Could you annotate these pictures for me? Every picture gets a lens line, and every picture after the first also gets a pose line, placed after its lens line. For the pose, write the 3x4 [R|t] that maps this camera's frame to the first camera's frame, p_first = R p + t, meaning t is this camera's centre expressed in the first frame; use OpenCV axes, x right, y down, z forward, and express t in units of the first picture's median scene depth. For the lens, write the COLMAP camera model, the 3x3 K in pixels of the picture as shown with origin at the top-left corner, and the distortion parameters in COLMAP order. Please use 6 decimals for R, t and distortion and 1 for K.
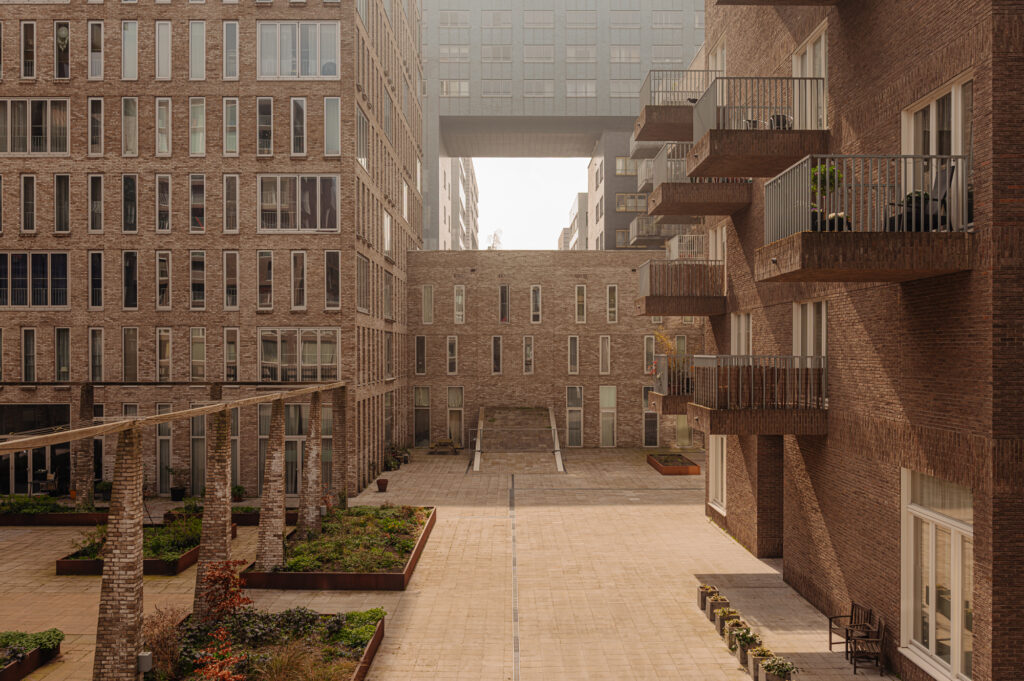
lens RADIAL K [[908.8, 0, 511.2], [0, 908.8, 351.0], [0, 0, 1]] dist [0.003197, -0.010760]
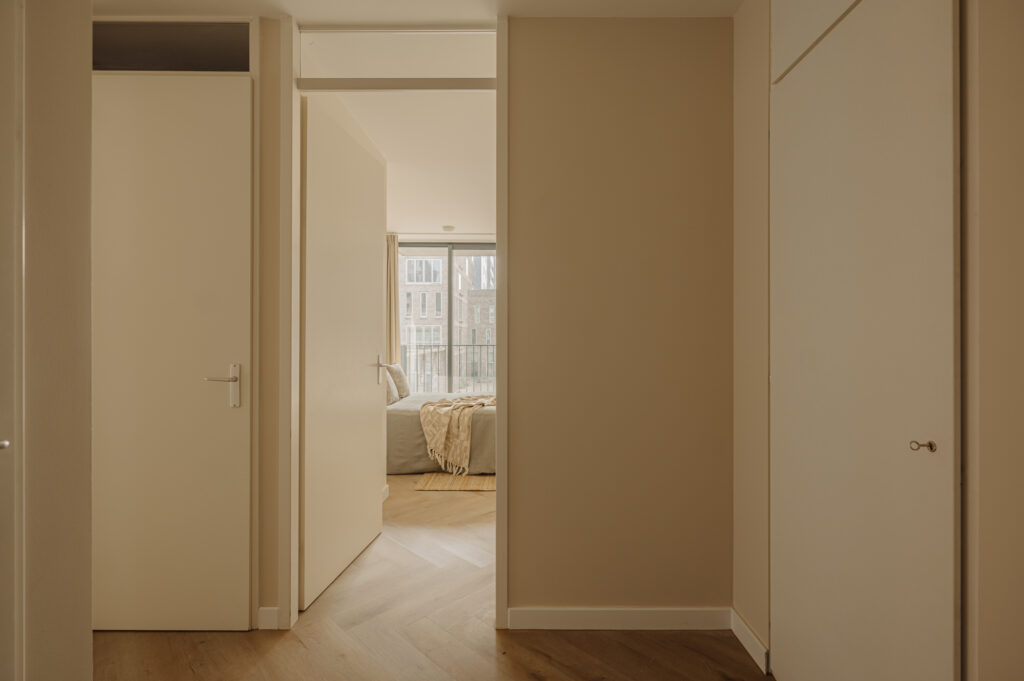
lens RADIAL K [[482.5, 0, 509.4], [0, 482.5, 336.0], [0, 0, 1]] dist [-0.000136, 0.000207]
pose [[0.999916, 0.003061, -0.012592, 0.001069], [-0.003054, 0.999995, 0.000553, 0.001386], [0.012594, -0.000514, 0.999921, -0.228386]]
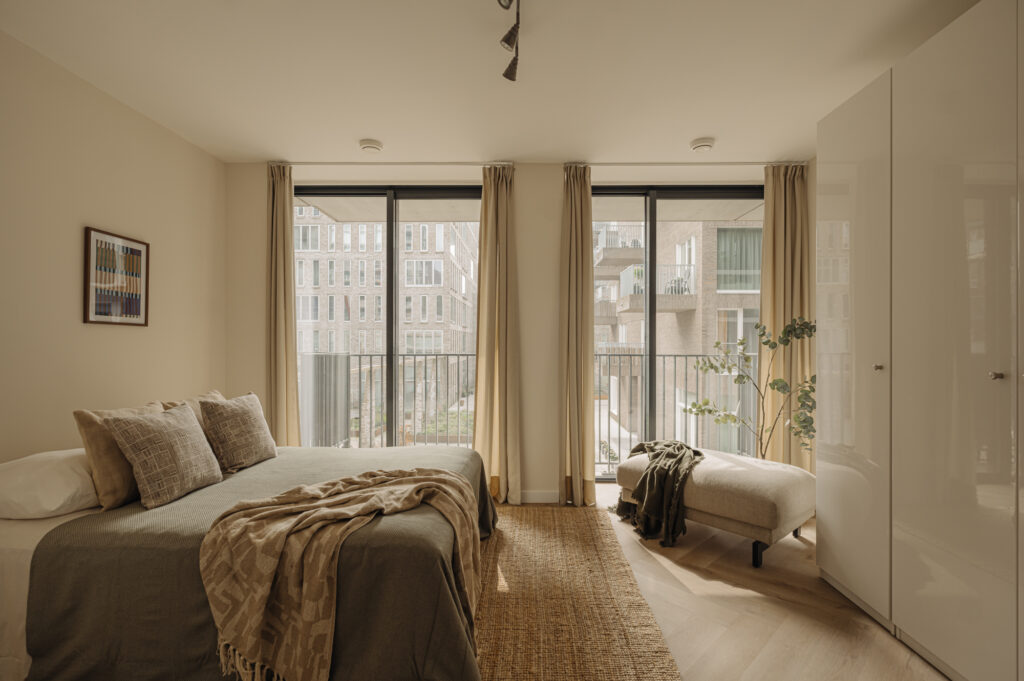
lens RADIAL K [[482.5, 0, 512.1], [0, 482.5, 344.3], [0, 0, 1]] dist [-0.000136, 0.000207]
pose [[0.999629, 0.001701, -0.027192, 0.008221], [-0.001565, 0.999986, 0.005053, 0.001861], [0.027200, -0.005009, 0.999617, -0.145584]]
